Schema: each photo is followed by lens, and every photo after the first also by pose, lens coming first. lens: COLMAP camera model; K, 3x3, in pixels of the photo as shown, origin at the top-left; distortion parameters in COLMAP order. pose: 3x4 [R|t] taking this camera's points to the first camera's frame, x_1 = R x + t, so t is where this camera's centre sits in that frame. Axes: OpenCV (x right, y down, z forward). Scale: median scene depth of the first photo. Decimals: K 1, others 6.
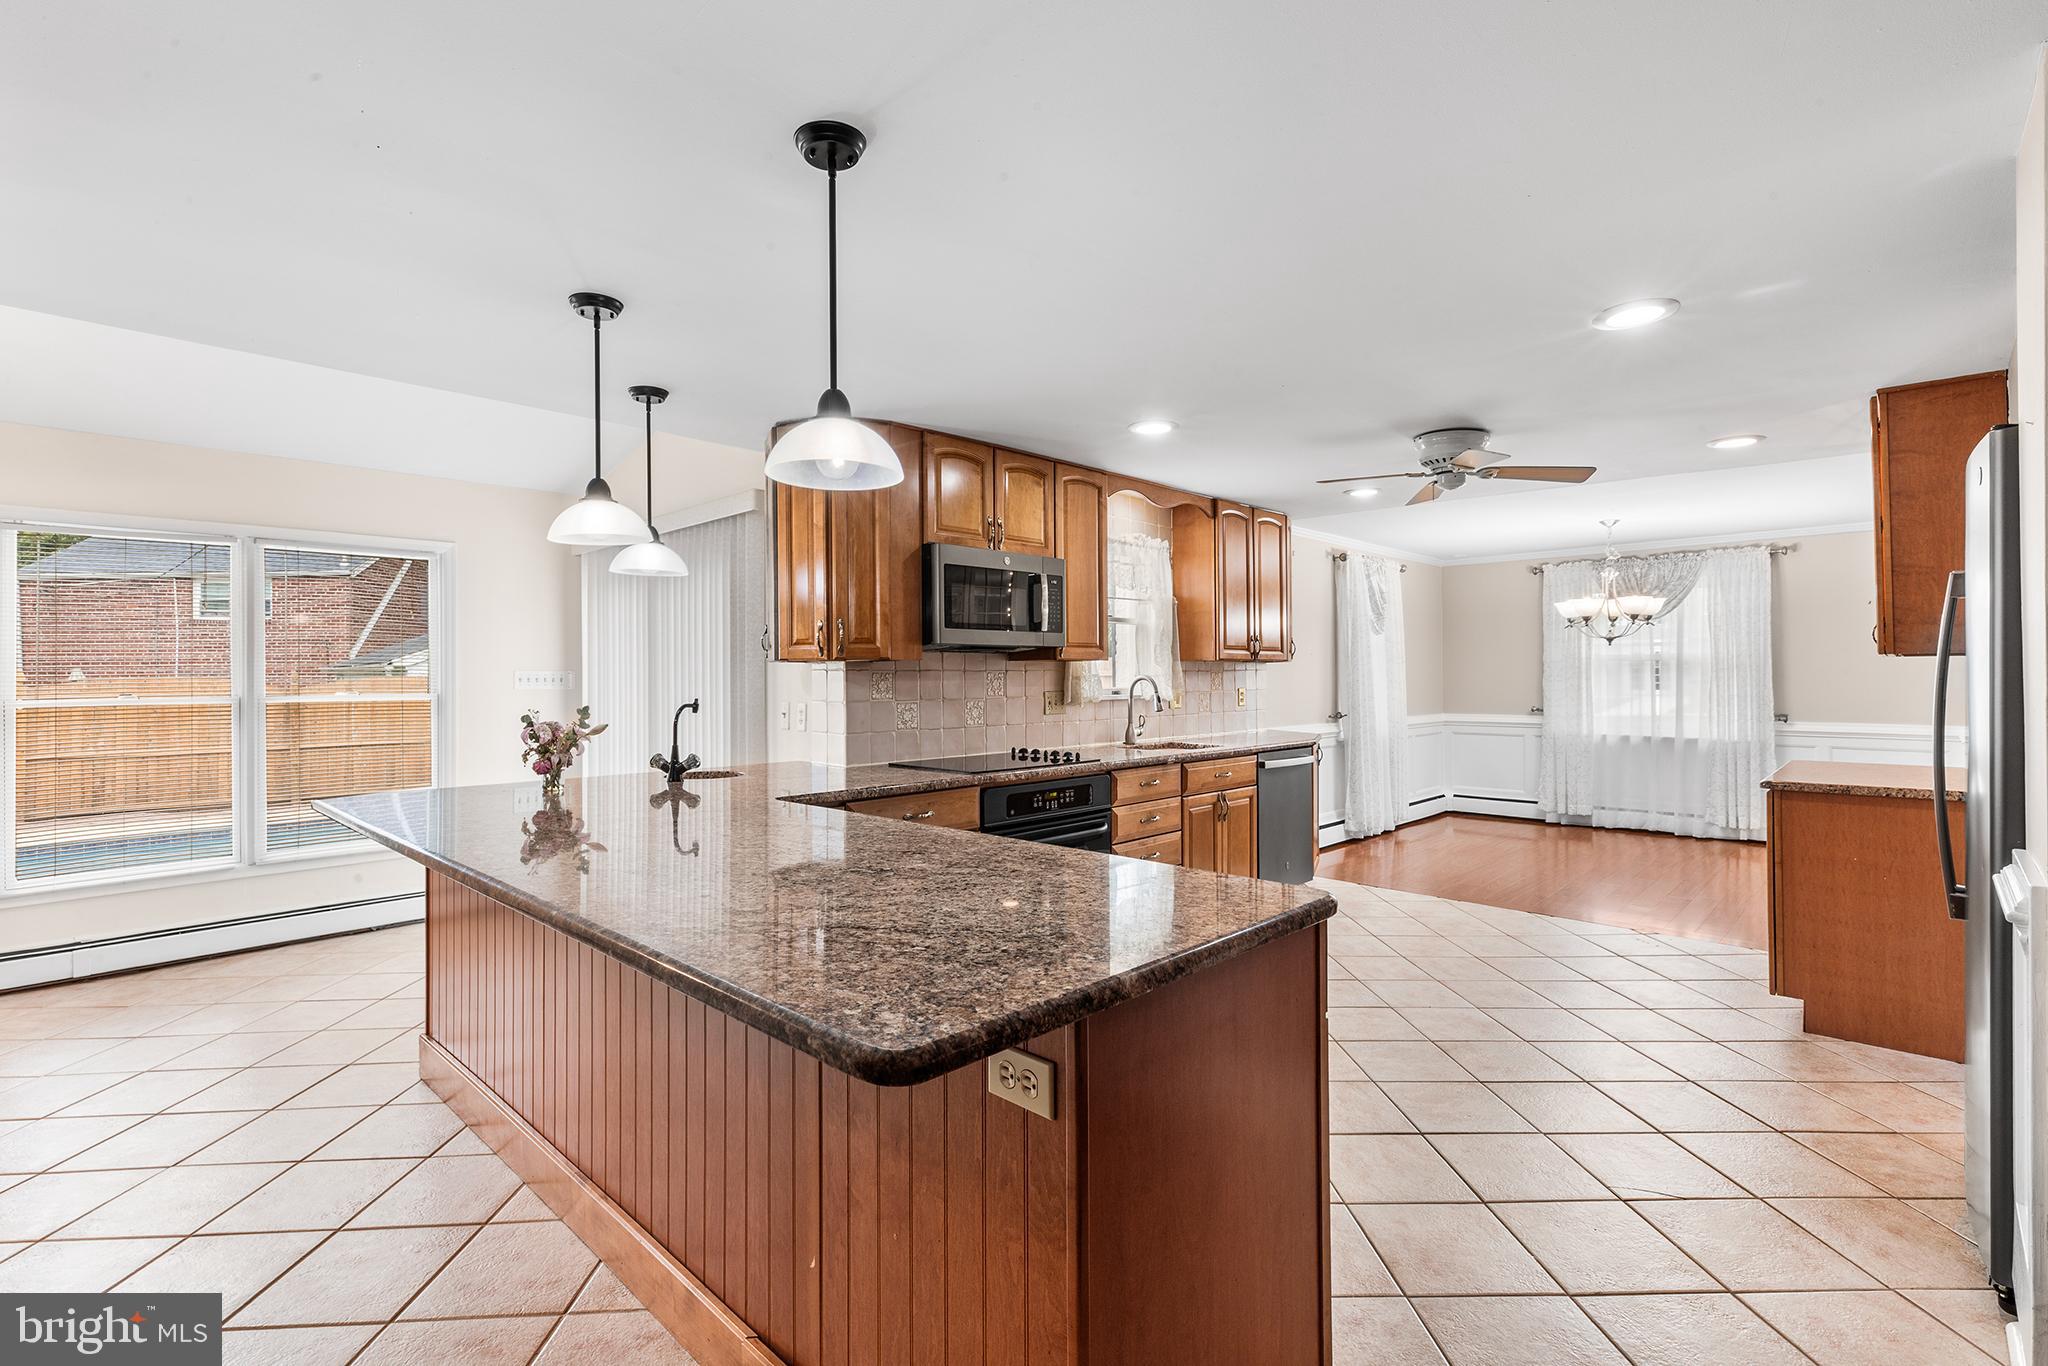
lens RADIAL K [[933.0, 0, 1027.2], [0, 933.0, 667.2], [0, 0, 1]] dist [-0.000016, -0.000586]
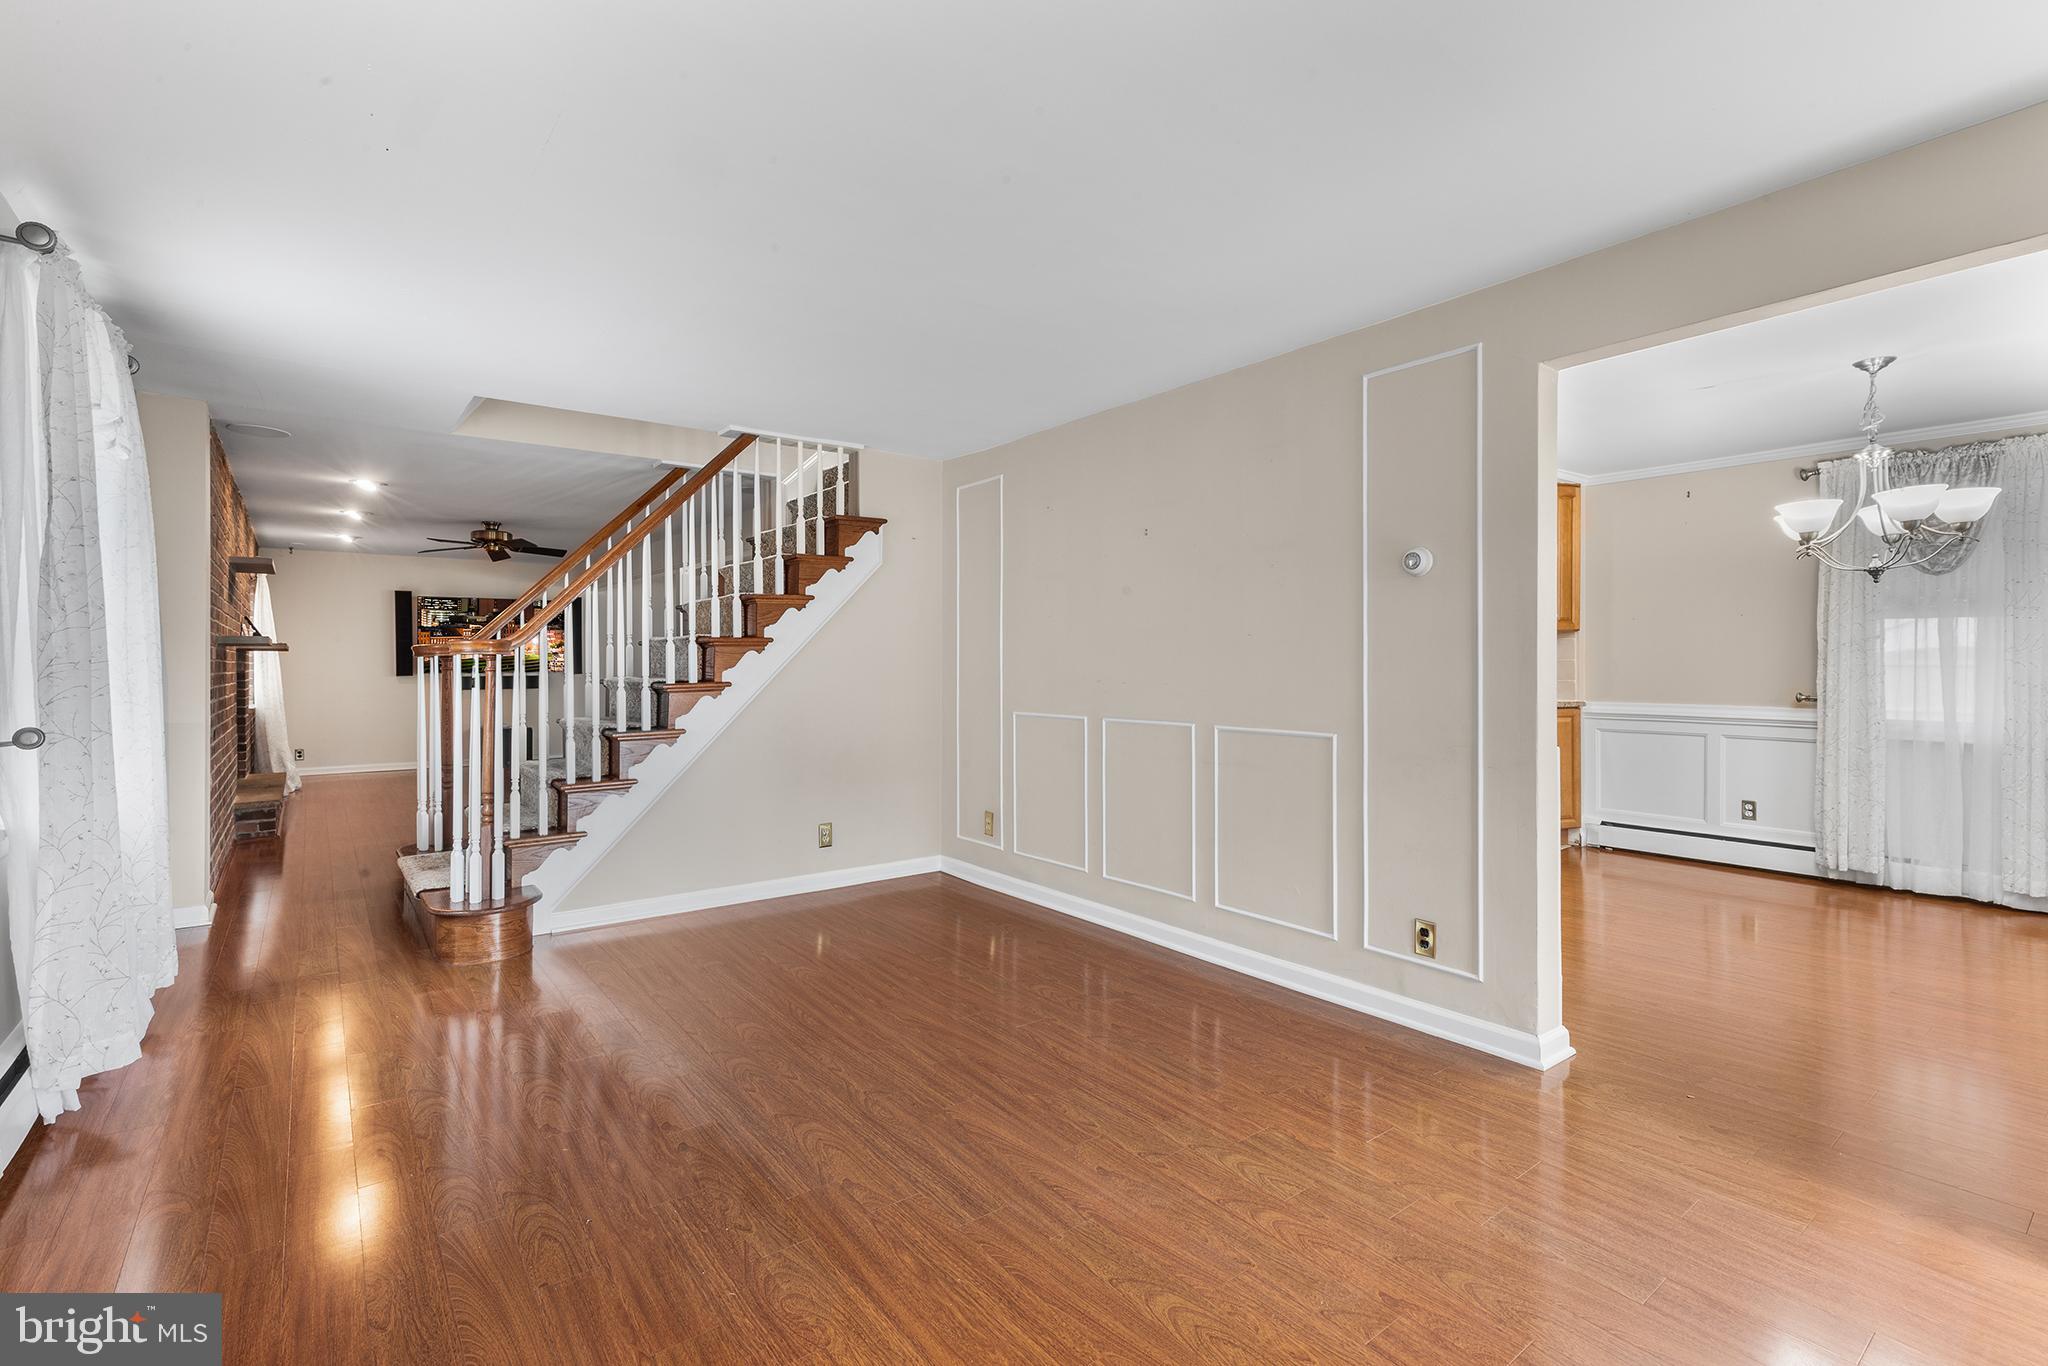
lens RADIAL K [[929.6, 0, 1024.2], [0, 929.6, 660.2], [0, 0, 1]] dist [0.003140, 0.000305]
pose [[-0.146723, 0.005173, -0.989164, 1.536817], [0.010822, 0.999935, 0.003624, 0.018426], [0.989118, -0.010173, -0.146769, 0.702671]]
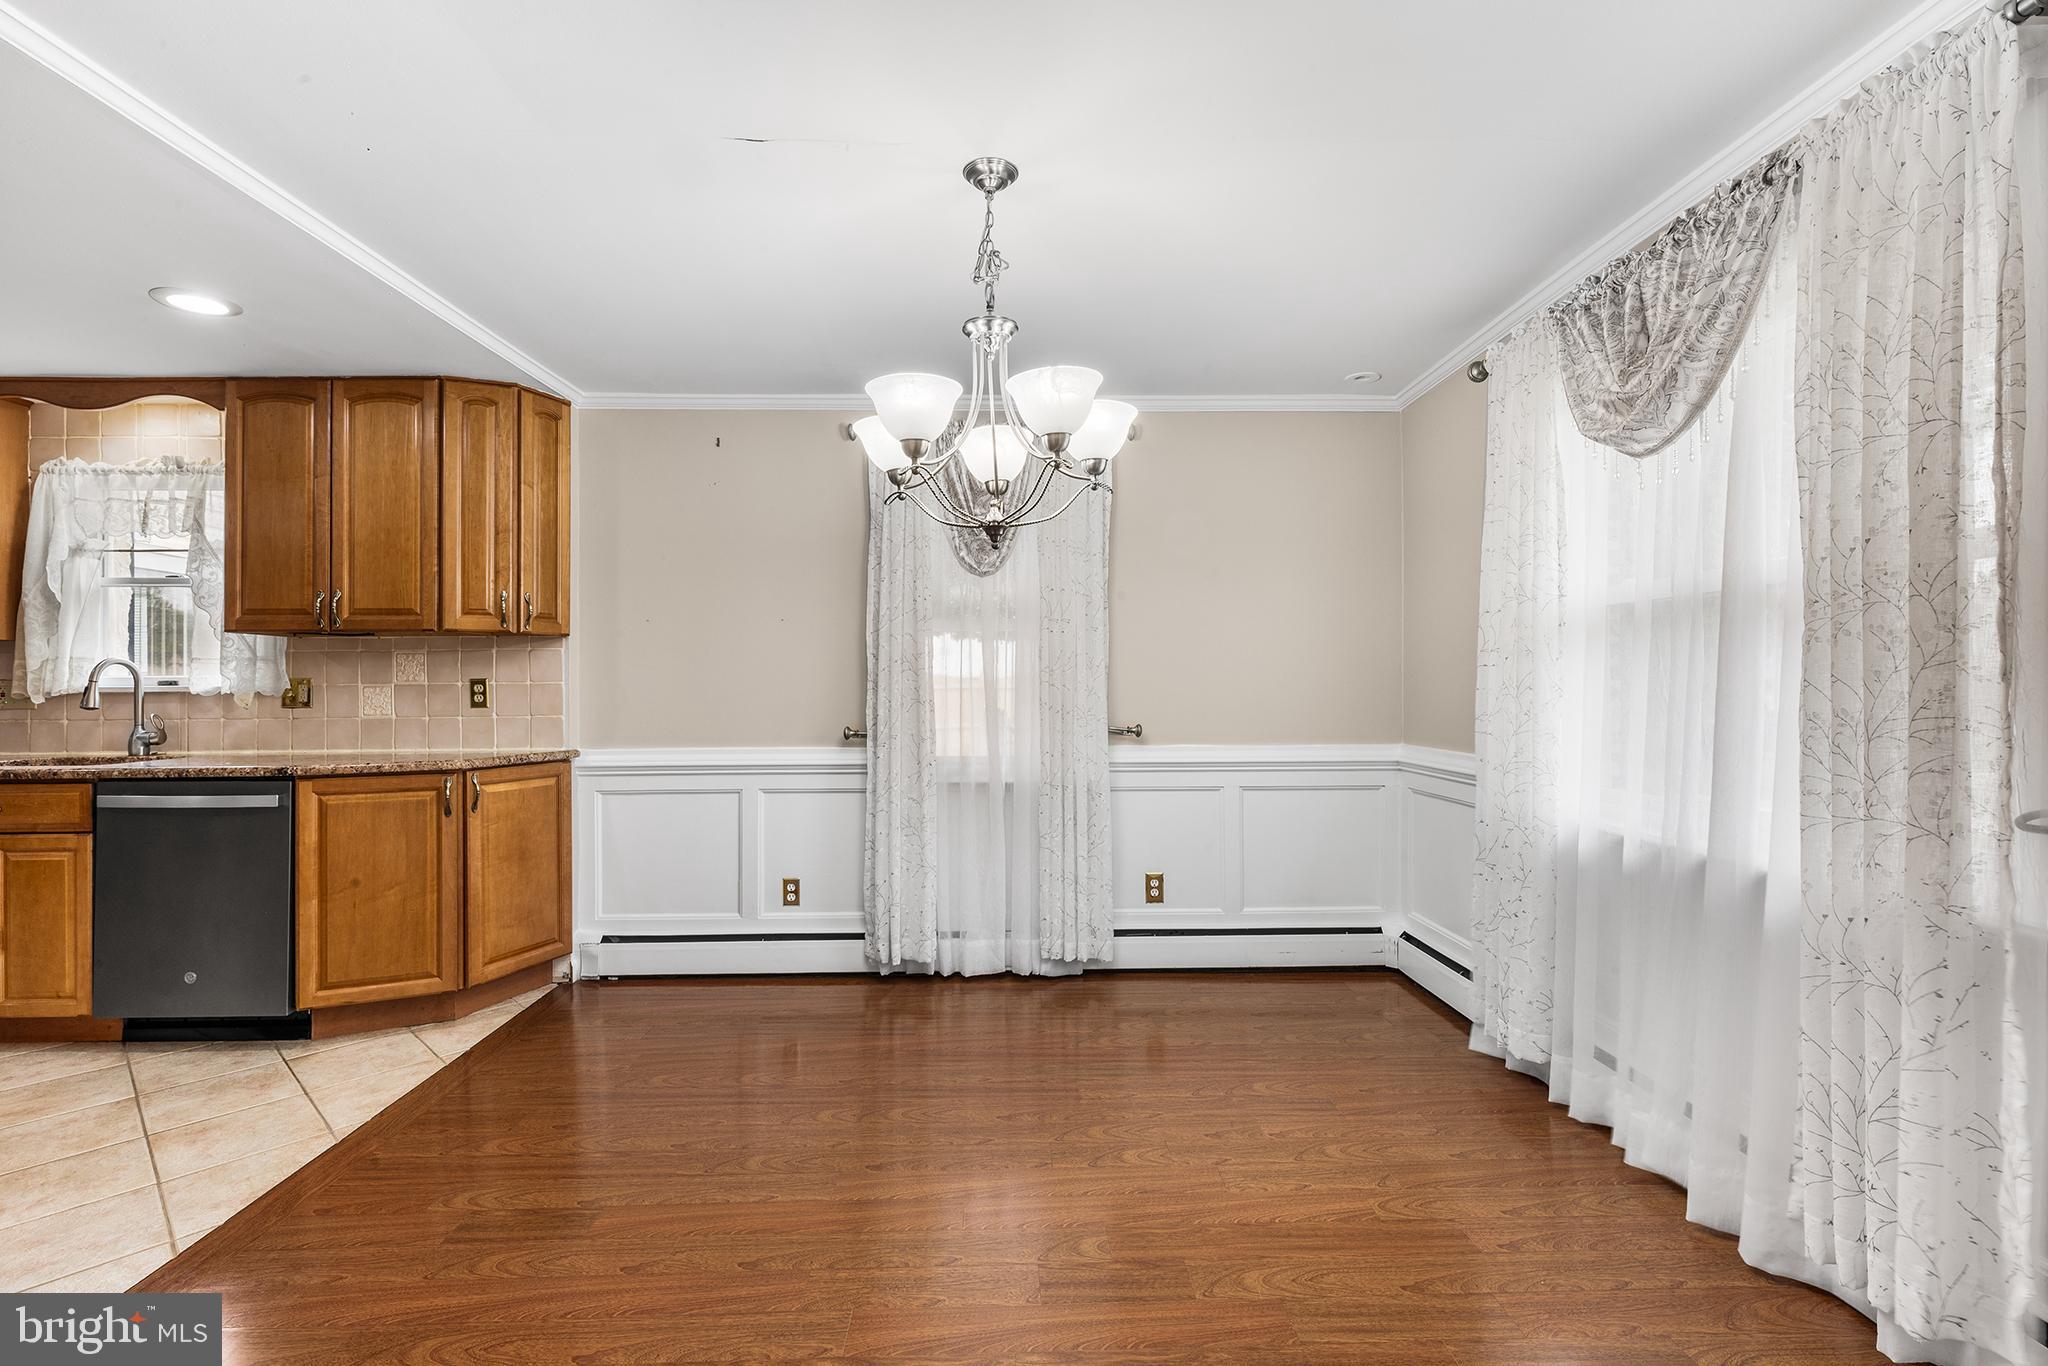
lens RADIAL K [[934.0, 0, 1023.4], [0, 934.0, 680.1], [0, 0, 1]] dist [0.002755, -0.000157]
pose [[0.711708, -0.001086, -0.702474, 1.058299], [0.007762, 0.999950, 0.006318, 0.025104], [0.702432, -0.009949, 0.711681, 0.943227]]
